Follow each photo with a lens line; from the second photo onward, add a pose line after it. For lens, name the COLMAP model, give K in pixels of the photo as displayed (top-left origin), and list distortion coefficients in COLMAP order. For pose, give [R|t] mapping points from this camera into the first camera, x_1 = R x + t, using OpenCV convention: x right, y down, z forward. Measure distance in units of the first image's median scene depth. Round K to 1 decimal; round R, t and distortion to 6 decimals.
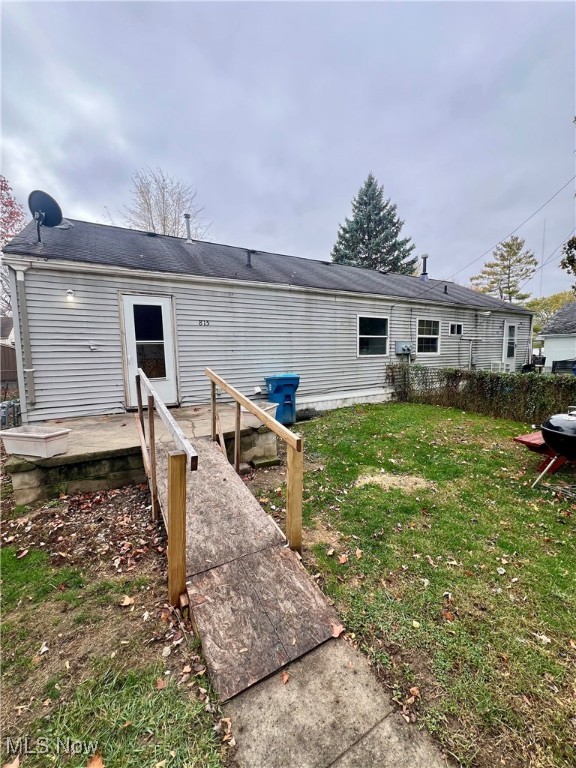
lens RADIAL K [[305.4, 0, 287.5], [0, 305.4, 384.1], [0, 0, 1]] dist [-0.003241, 0.000343]
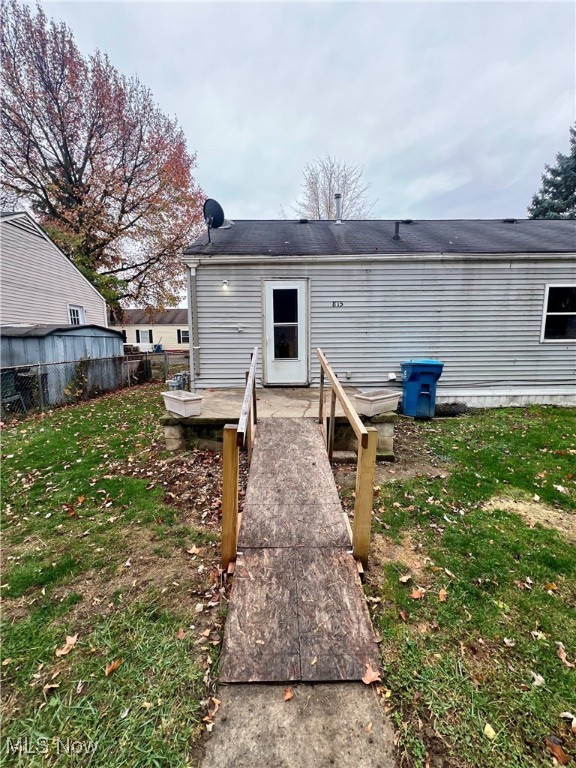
lens RADIAL K [[305.4, 0, 286.4], [0, 305.4, 384.6], [0, 0, 1]] dist [-0.003241, 0.000343]
pose [[0.868972, 0.081687, -0.488072, 0.091945], [-0.057209, 0.996252, 0.064883, 0.003388], [0.491543, -0.028459, 0.870388, 0.068346]]
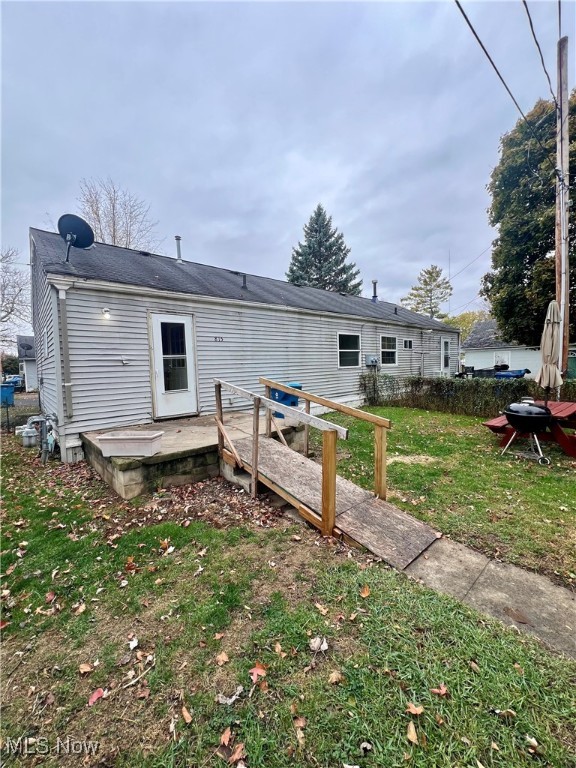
lens RADIAL K [[305.4, 0, 286.9], [0, 305.4, 384.4], [0, 0, 1]] dist [-0.003241, 0.000343]
pose [[0.980939, -0.024721, 0.192739, -0.277665], [0.033157, 0.998623, -0.040664, 0.018792], [-0.191468, 0.046280, 0.980407, -0.138966]]
